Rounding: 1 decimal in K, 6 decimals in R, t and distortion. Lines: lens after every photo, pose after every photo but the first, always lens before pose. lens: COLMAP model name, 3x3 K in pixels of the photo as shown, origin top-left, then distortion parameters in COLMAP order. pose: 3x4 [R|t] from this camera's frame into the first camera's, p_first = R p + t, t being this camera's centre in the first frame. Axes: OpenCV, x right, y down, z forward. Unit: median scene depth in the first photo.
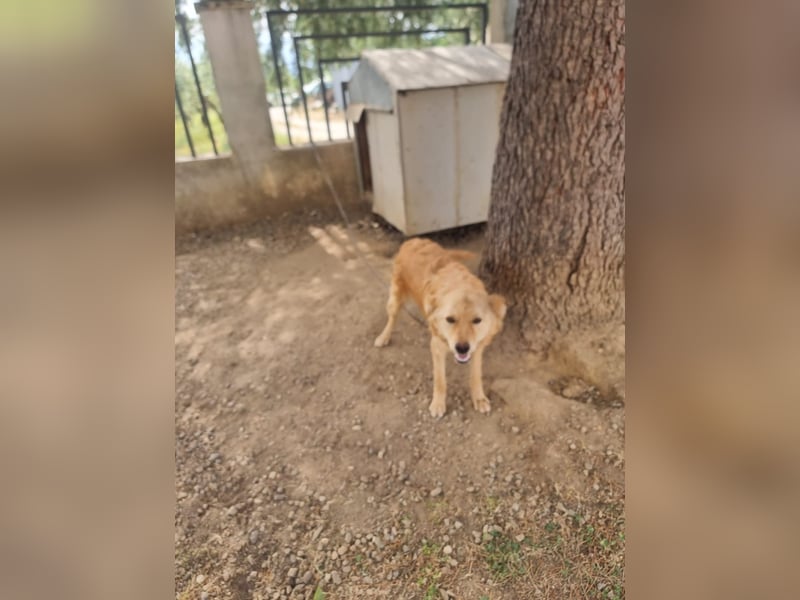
lens RADIAL K [[424.3, 0, 407.0], [0, 424.3, 304.1], [0, 0, 1]] dist [0.032893, -0.037090]
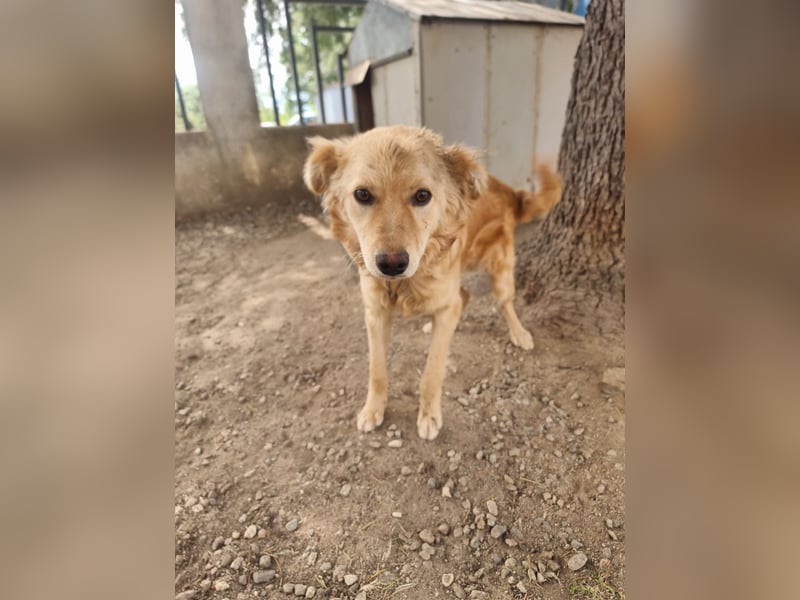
lens RADIAL K [[424.3, 0, 405.1], [0, 424.3, 309.6], [0, 0, 1]] dist [0.032893, -0.037090]
pose [[0.998930, 0.003841, 0.046090, -0.122356], [-0.000398, 0.997223, -0.074479, 0.135323], [-0.046248, 0.074381, 0.996157, 0.362052]]
